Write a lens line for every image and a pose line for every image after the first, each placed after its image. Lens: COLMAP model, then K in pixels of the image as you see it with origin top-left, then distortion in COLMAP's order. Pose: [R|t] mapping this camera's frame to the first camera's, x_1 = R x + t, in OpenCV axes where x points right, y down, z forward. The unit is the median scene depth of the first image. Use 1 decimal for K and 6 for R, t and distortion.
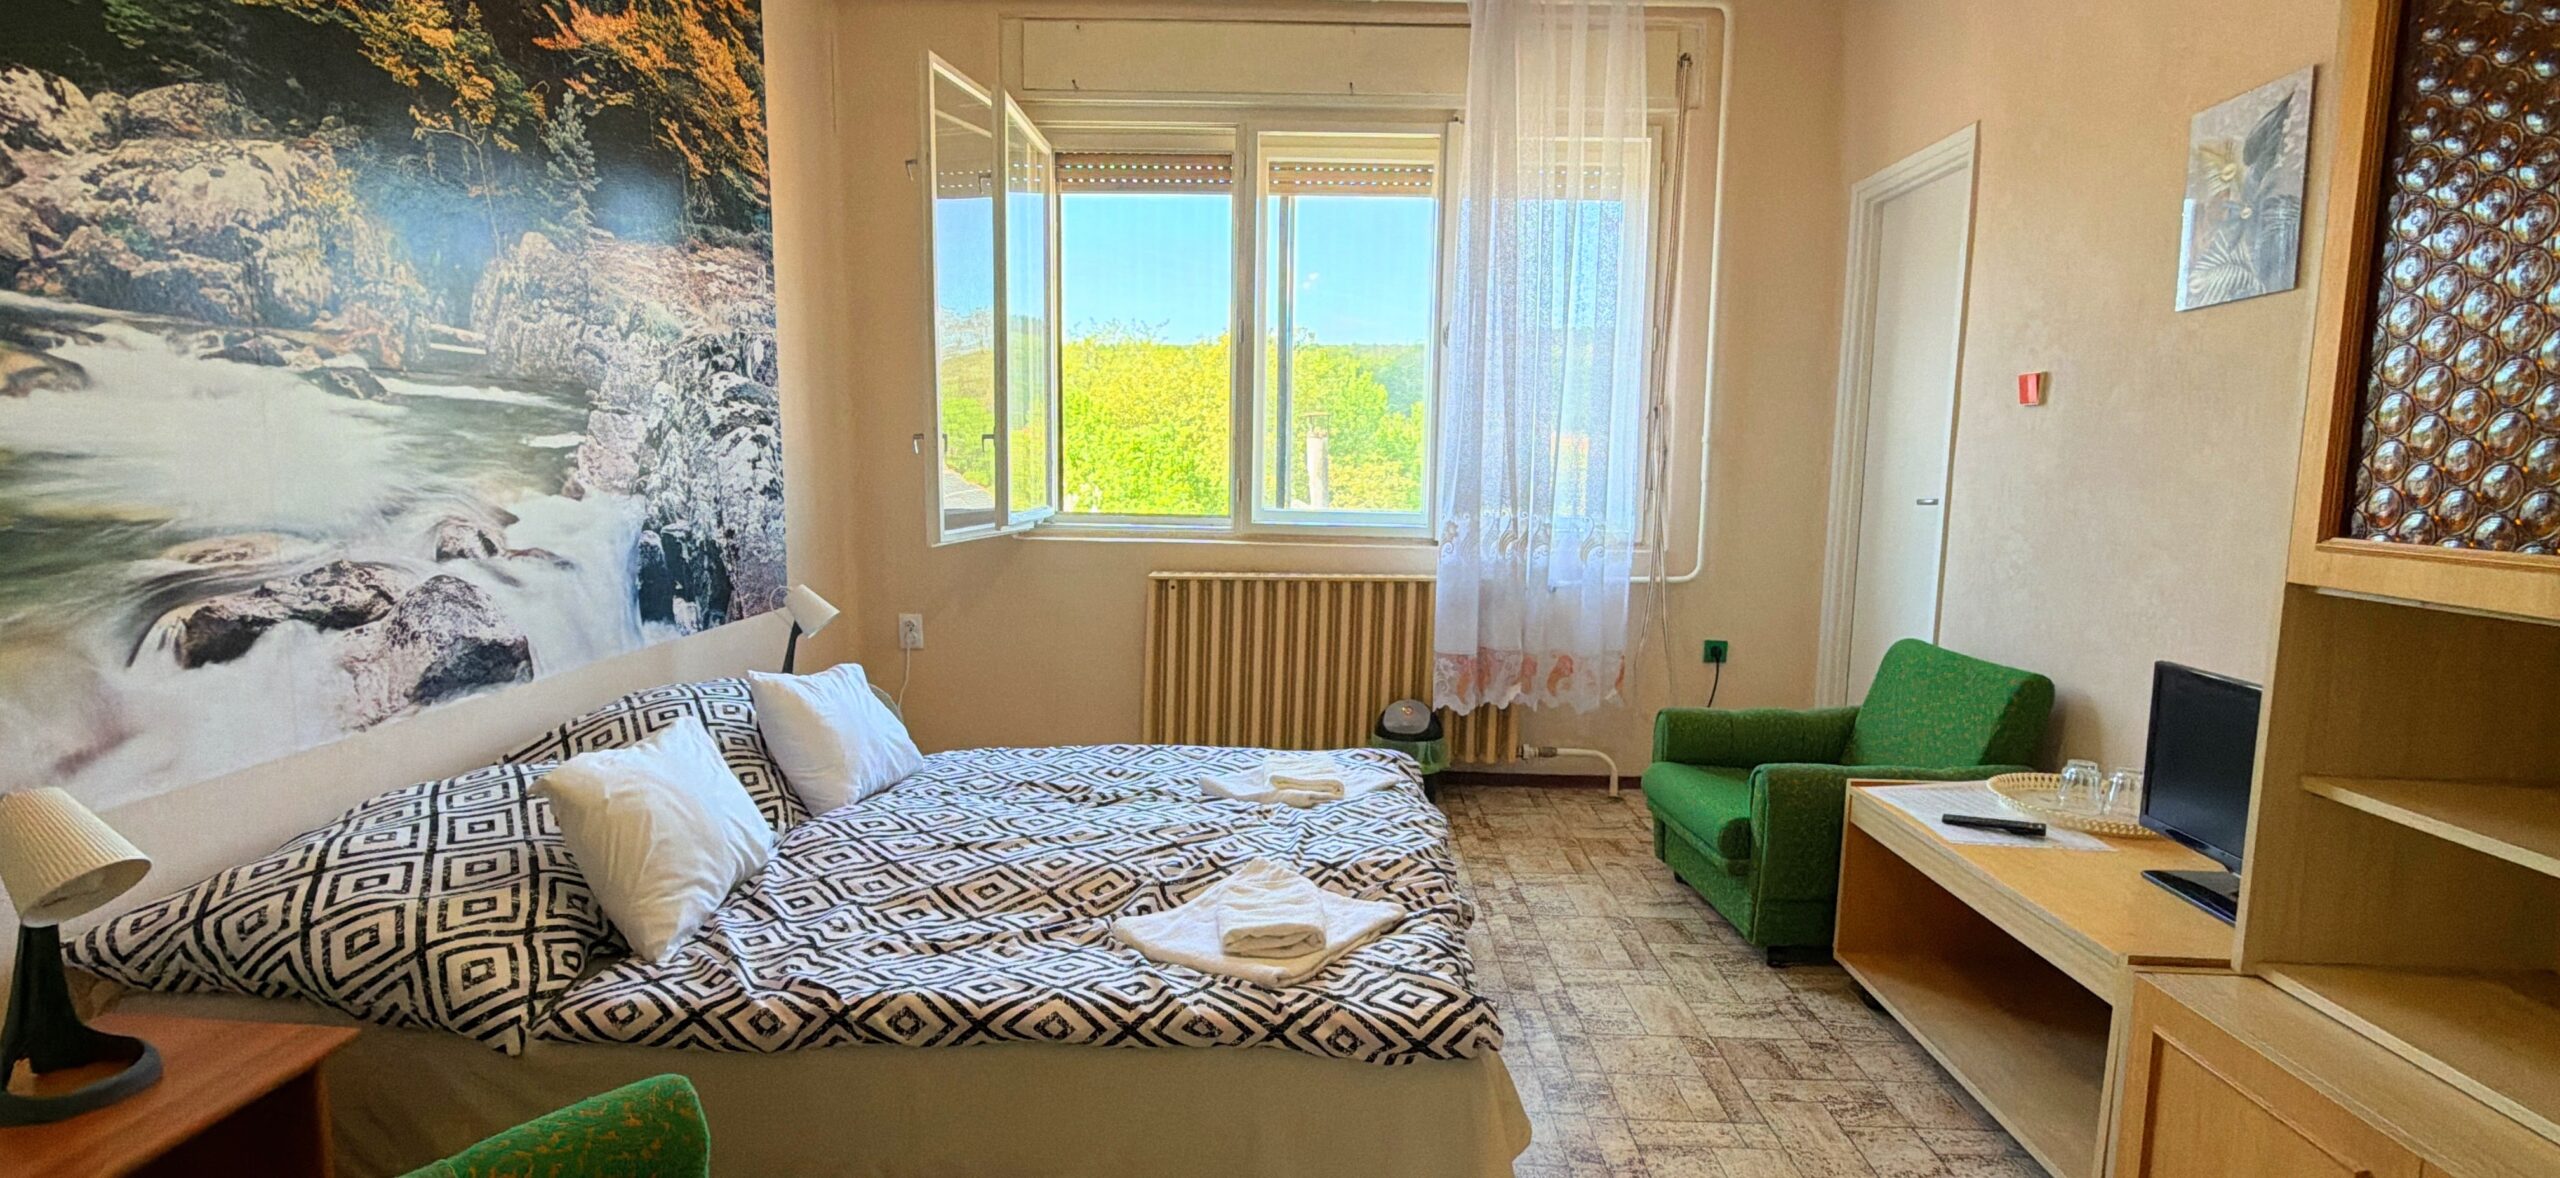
lens RADIAL K [[1162.7, 0, 1280.0], [0, 1162.7, 589.0], [0, 0, 1]] dist [-0.000770, 0.000518]
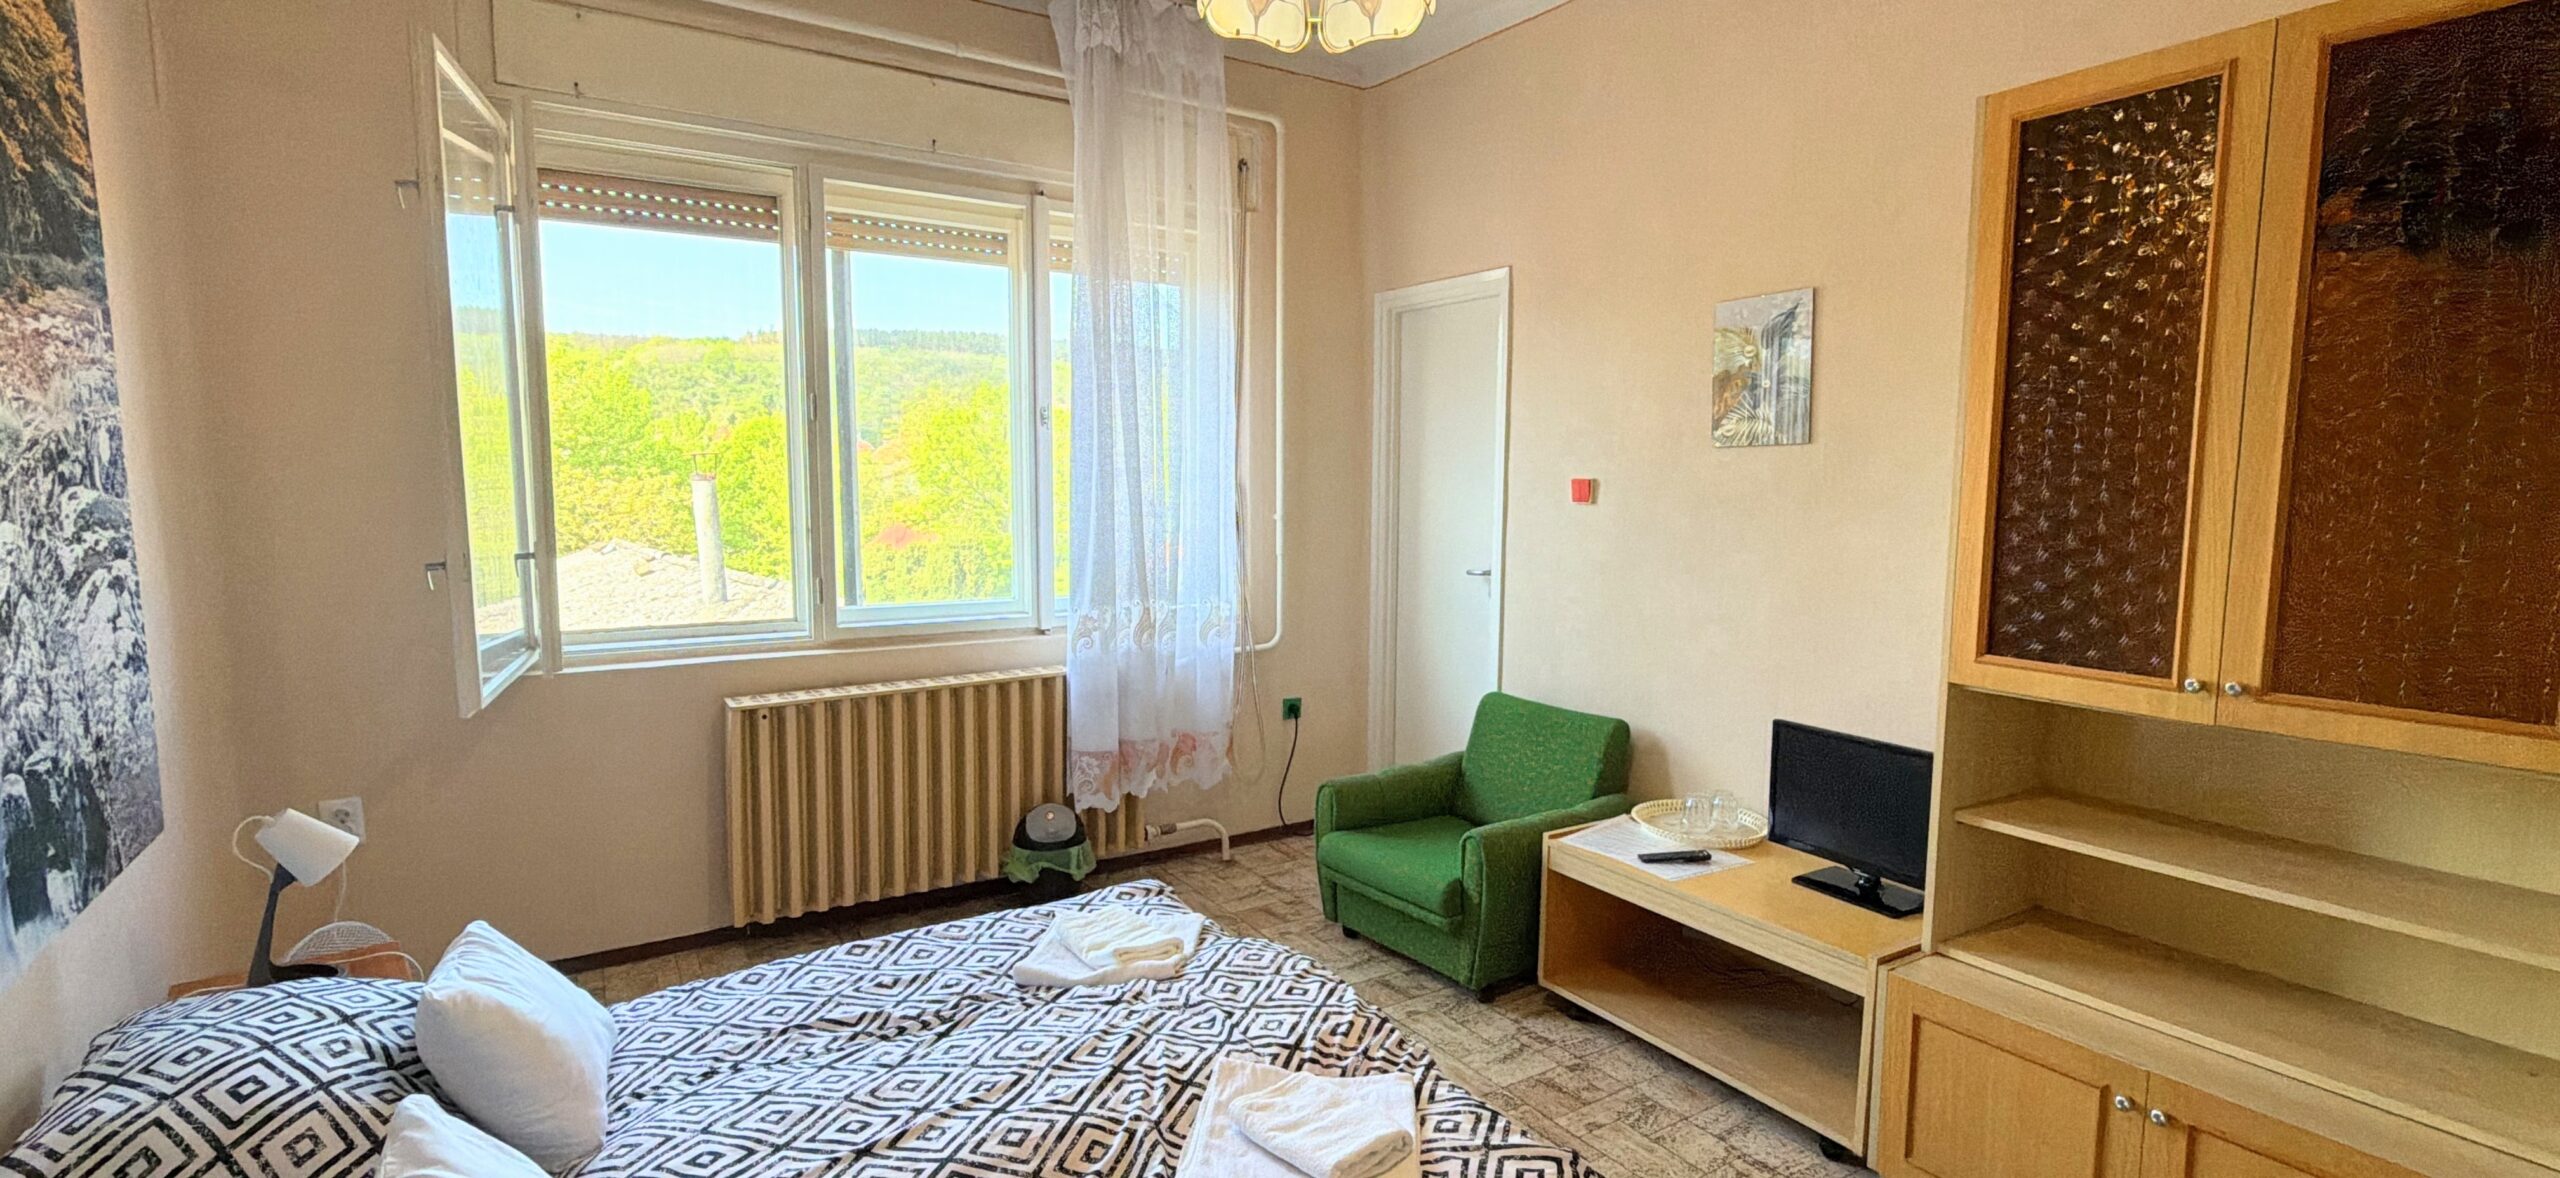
lens RADIAL K [[1162.7, 0, 1280.0], [0, 1162.7, 589.0], [0, 0, 1]] dist [-0.000770, 0.000518]
pose [[0.825633, -0.068844, 0.559992, -0.329061], [0.070810, 0.997324, 0.018208, -0.108889], [-0.559746, 0.024620, 0.828298, 0.136353]]
